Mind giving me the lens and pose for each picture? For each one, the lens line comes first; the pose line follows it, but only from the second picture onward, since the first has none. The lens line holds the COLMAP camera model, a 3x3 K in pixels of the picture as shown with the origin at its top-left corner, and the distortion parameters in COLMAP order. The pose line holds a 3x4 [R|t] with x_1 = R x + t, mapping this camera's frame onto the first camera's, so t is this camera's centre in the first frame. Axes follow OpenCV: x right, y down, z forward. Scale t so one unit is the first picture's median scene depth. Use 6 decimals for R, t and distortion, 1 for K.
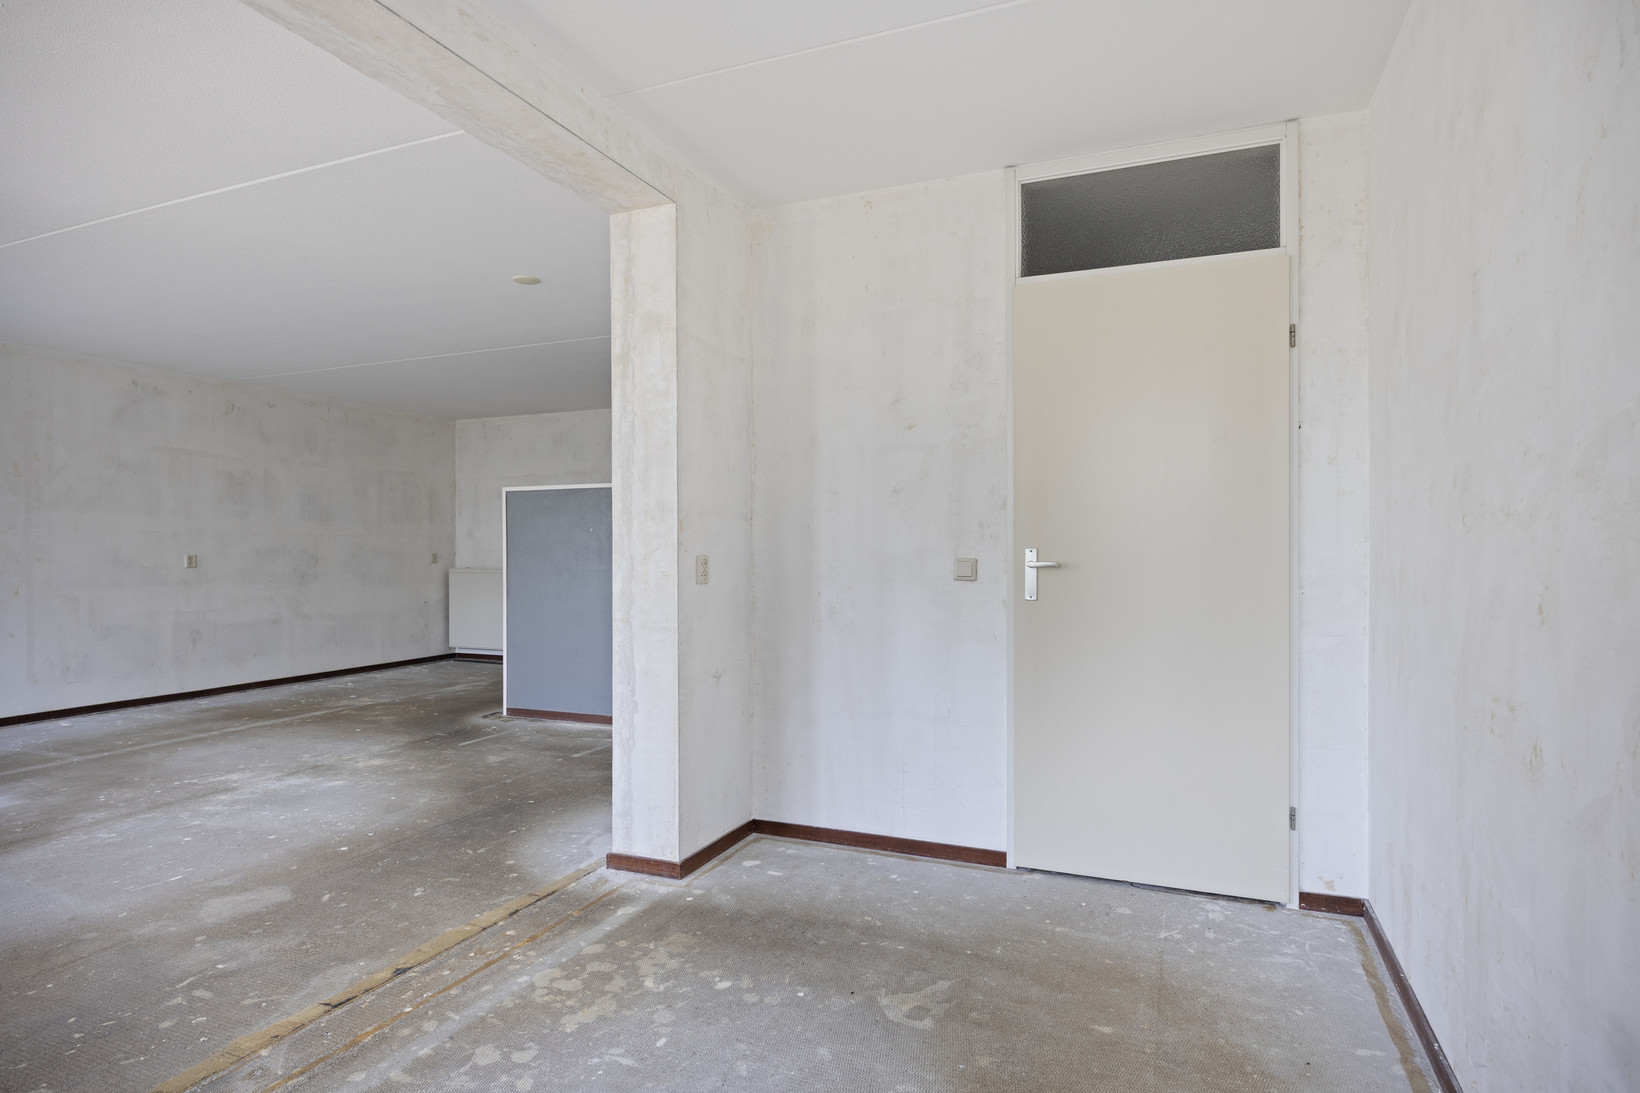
lens RADIAL K [[874.3, 0, 822.2], [0, 874.3, 550.6], [0, 0, 1]] dist [-0.003647, 0.000226]
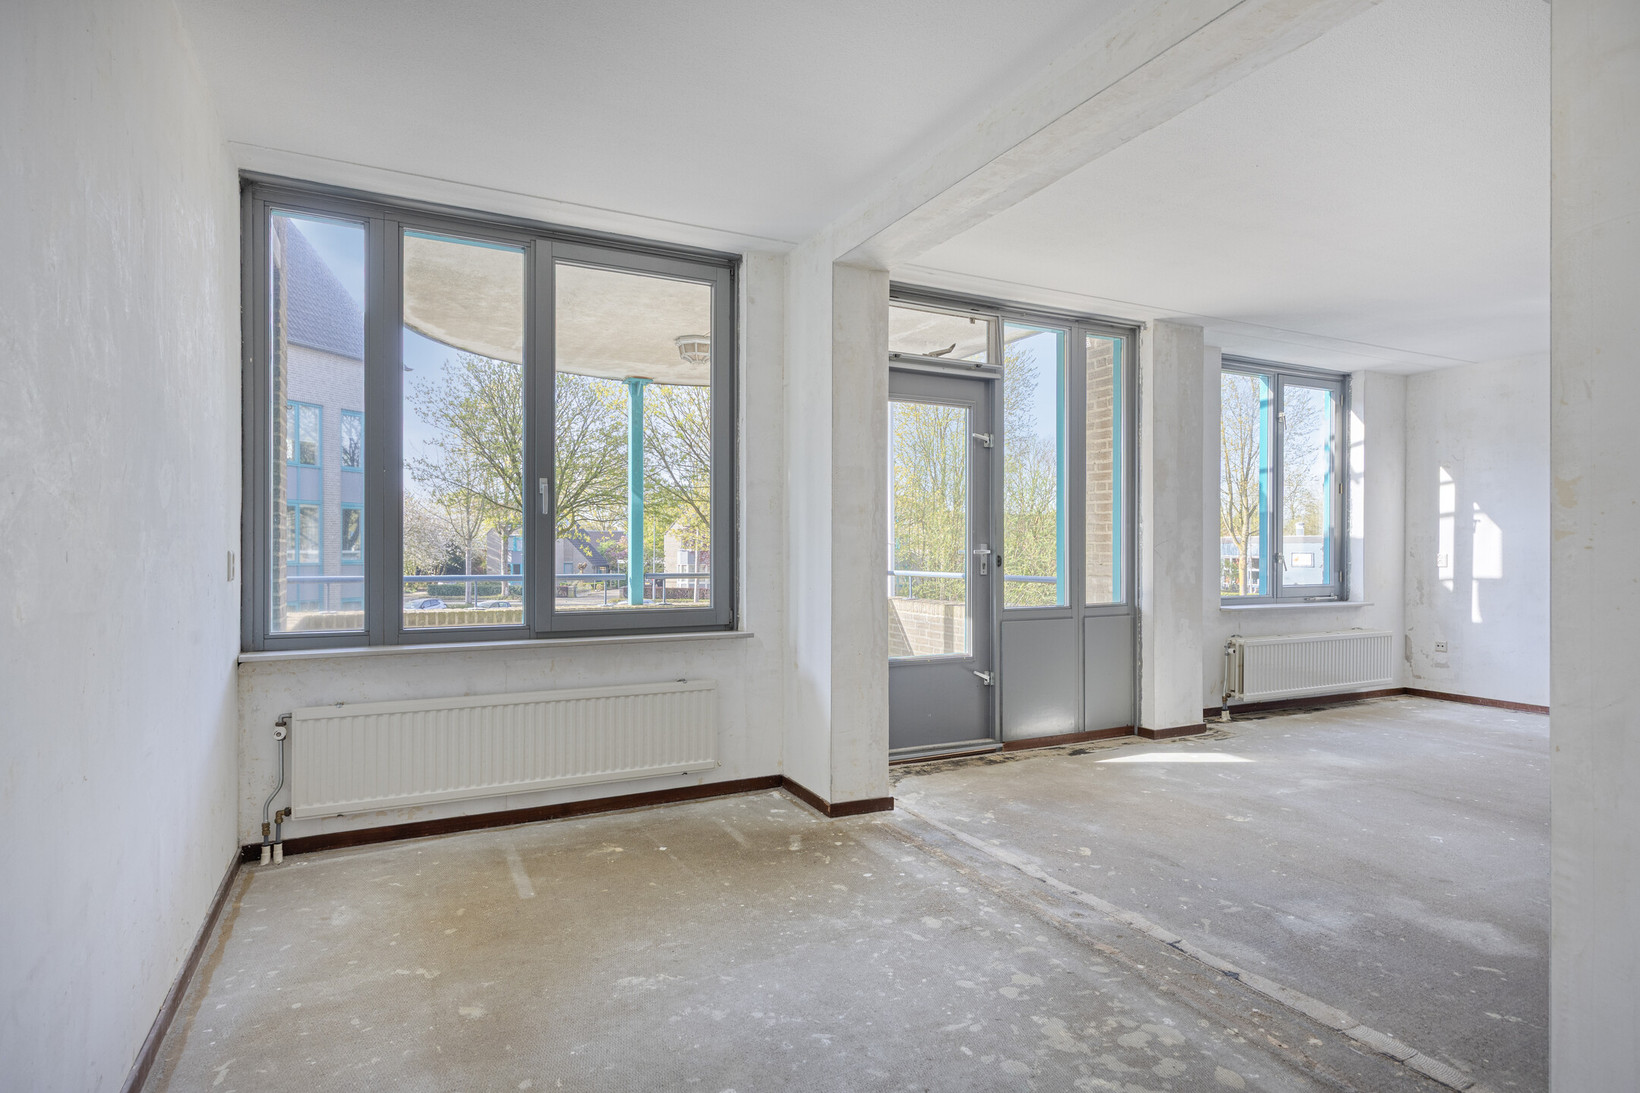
lens RADIAL K [[878.9, 0, 826.2], [0, 878.9, 552.2], [0, 0, 1]] dist [0.003589, 0.001423]
pose [[-0.646564, 0.003195, -0.762853, 0.340880], [-0.000148, 0.999991, 0.004314, 0.001696], [0.762860, 0.002902, -0.646557, 0.777880]]
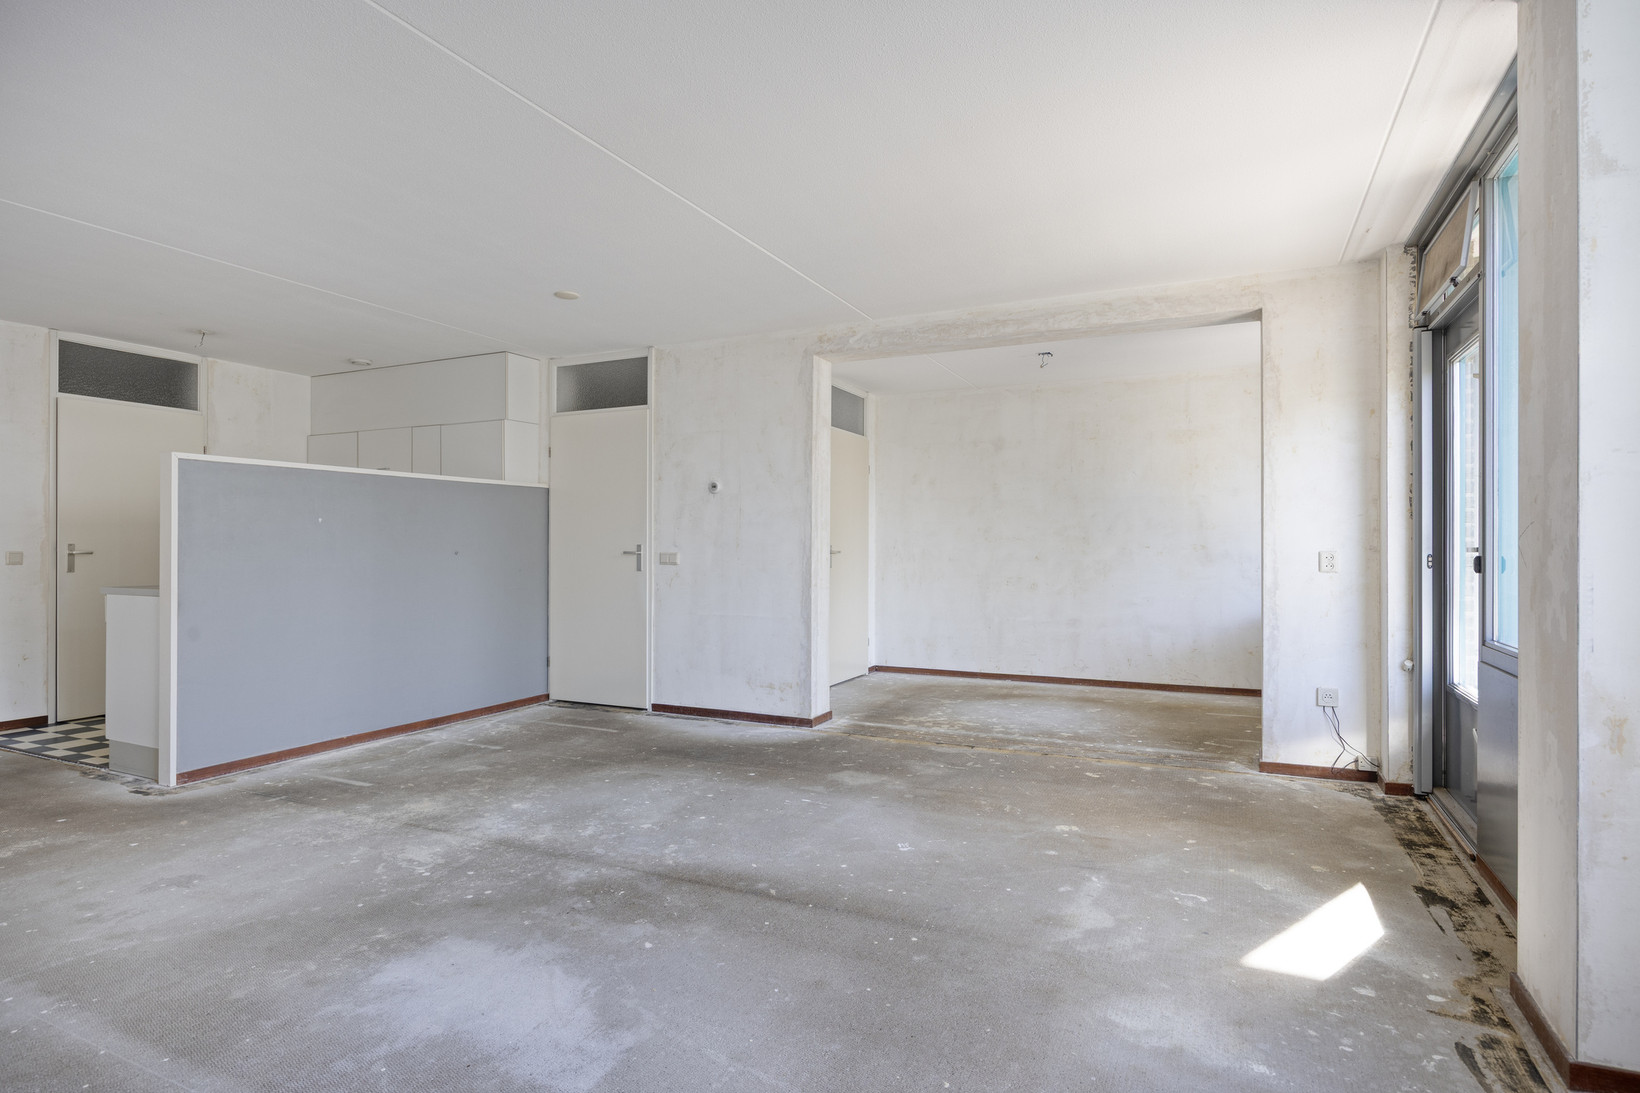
lens RADIAL K [[855.0, 0, 822.6], [0, 855.0, 545.3], [0, 0, 1]] dist [-0.004654, -0.000389]
pose [[0.049827, 0.004611, 0.998747, -1.553076], [0.000379, 0.999989, -0.004636, 0.005271], [-0.998758, 0.000609, 0.049824, 0.711050]]
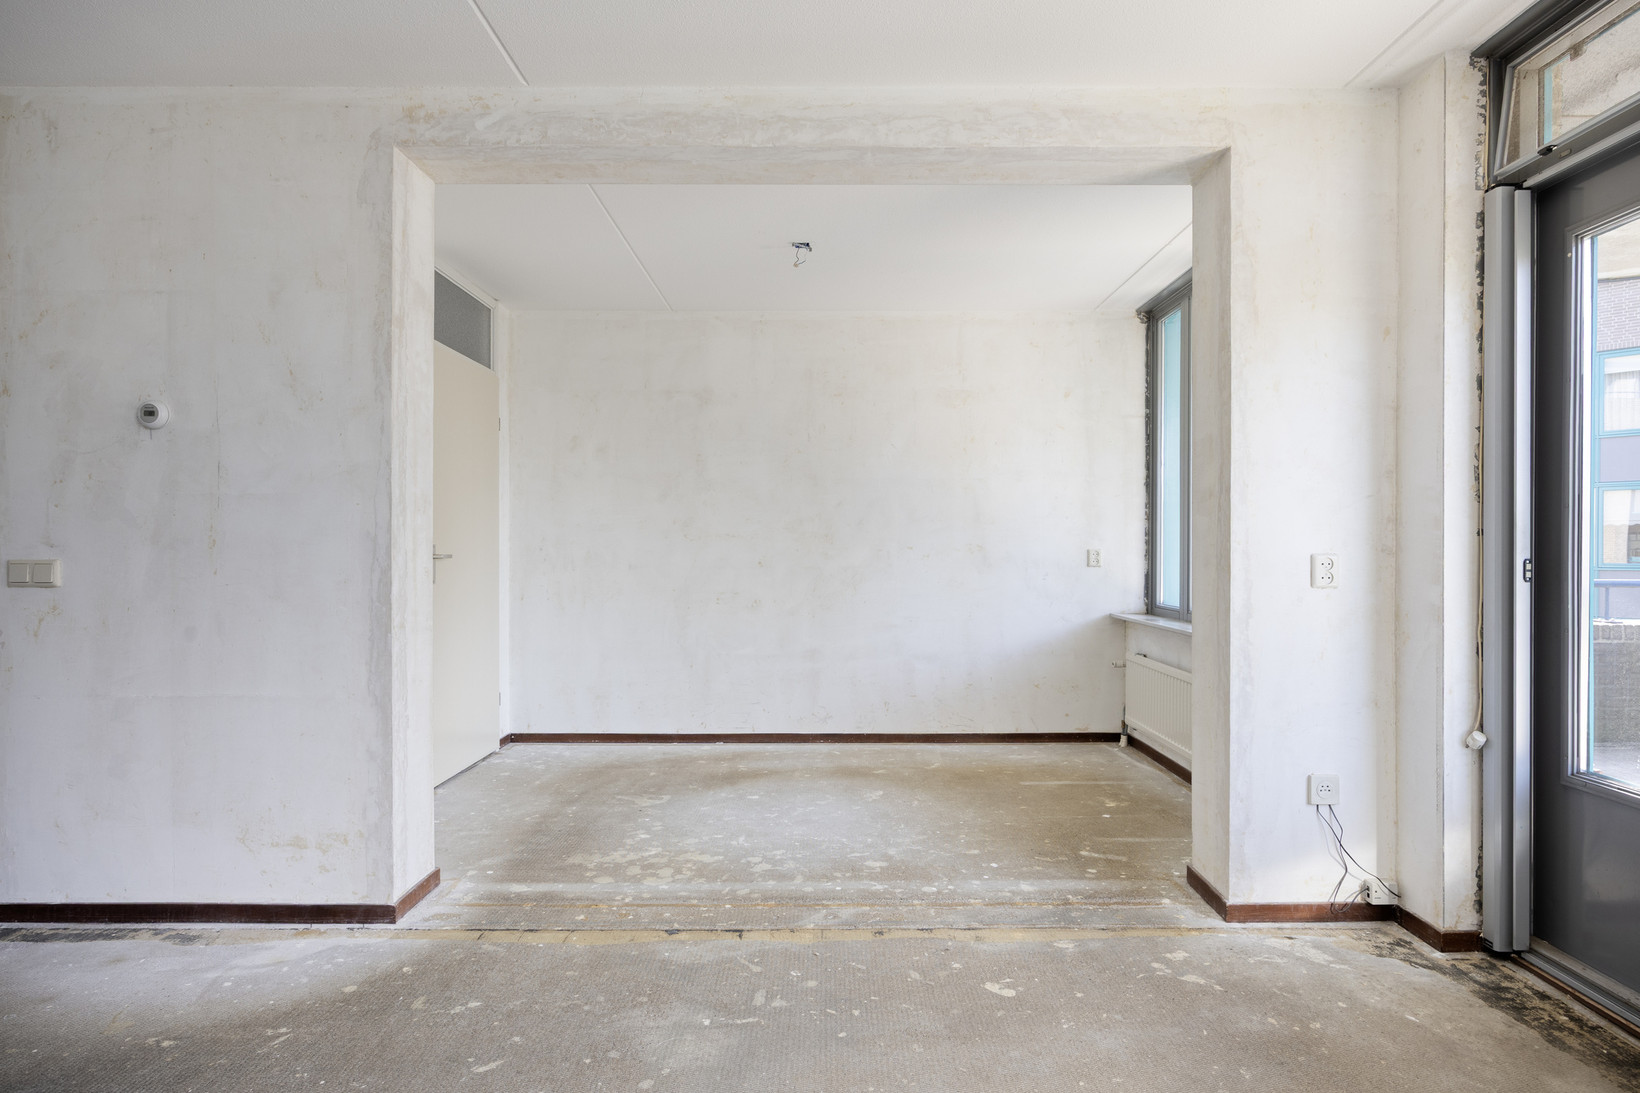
lens RADIAL K [[864.6, 0, 831.4], [0, 864.6, 559.0], [0, 0, 1]] dist [-0.001909, 0.000000]
pose [[-0.385863, -0.008390, 0.922518, -0.931289], [0.001625, 0.999951, 0.009774, 0.004818], [-0.922555, 0.005271, -0.385831, 0.741253]]
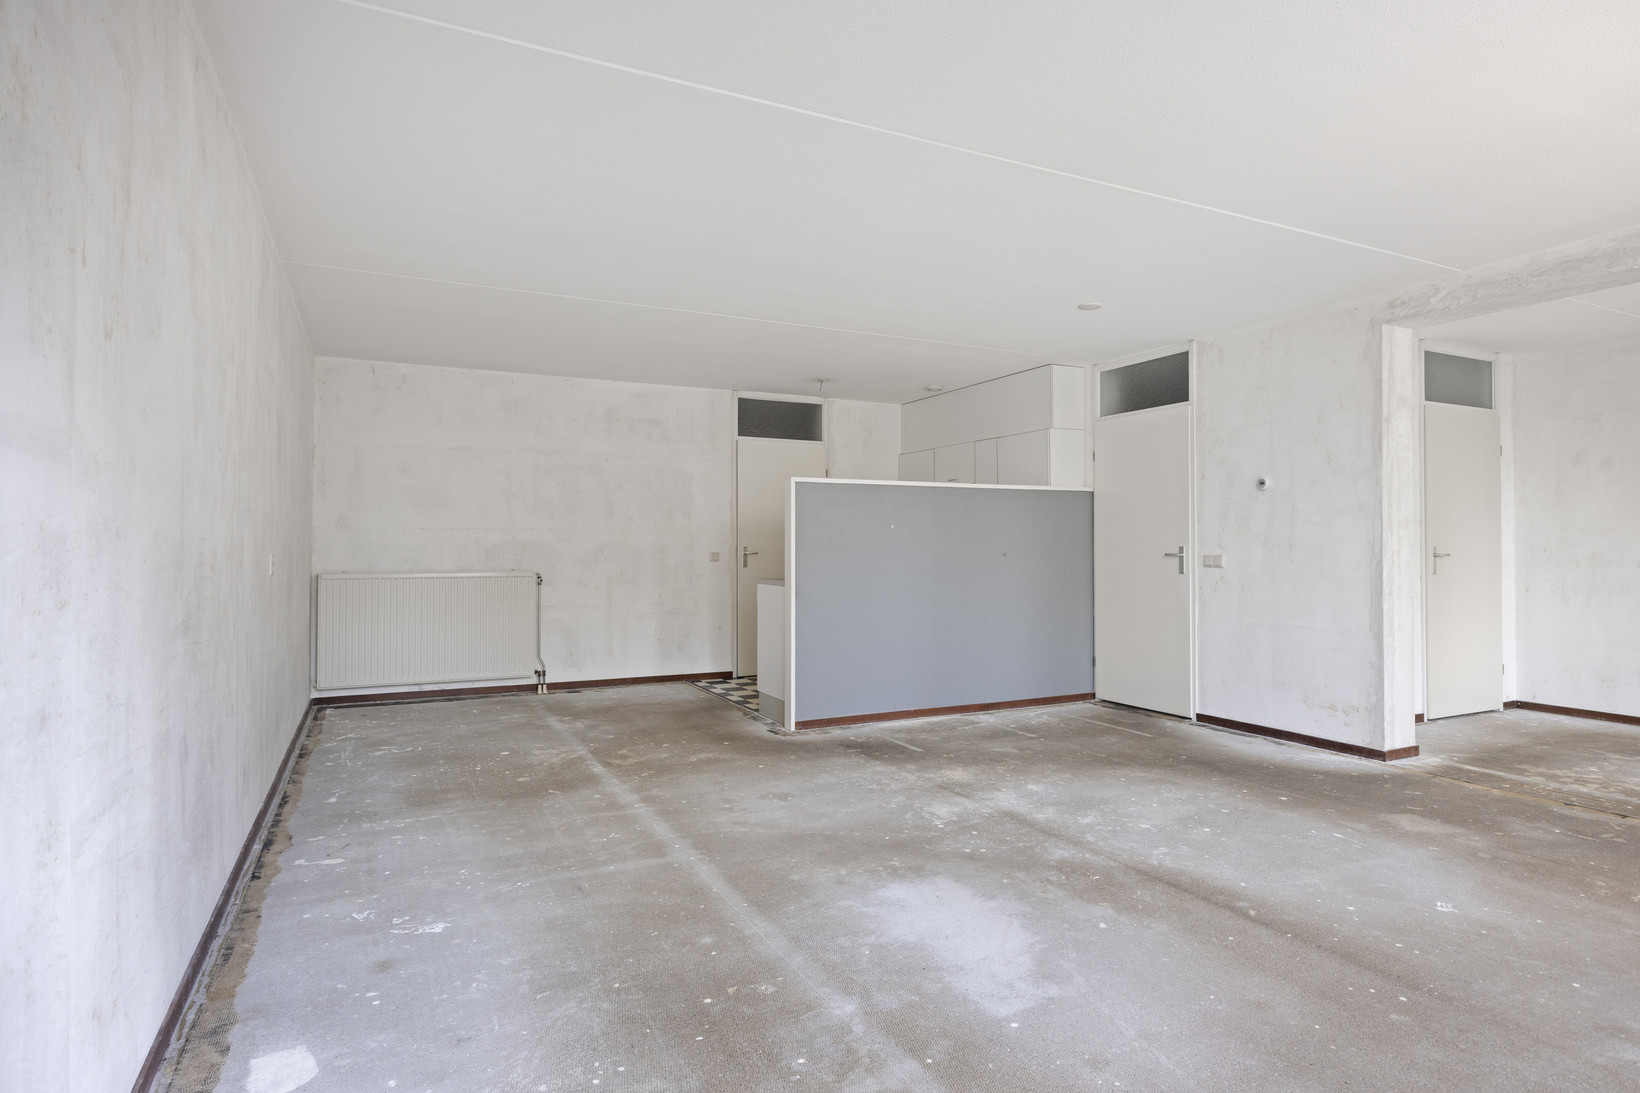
lens RADIAL K [[886.7, 0, 827.0], [0, 886.7, 531.7], [0, 0, 1]] dist [-0.001543, -0.000176]
pose [[0.654670, 0.016723, 0.755729, -1.597610], [-0.000996, 0.999773, -0.021261, 0.004880], [-0.755914, 0.013166, 0.654539, 0.578529]]
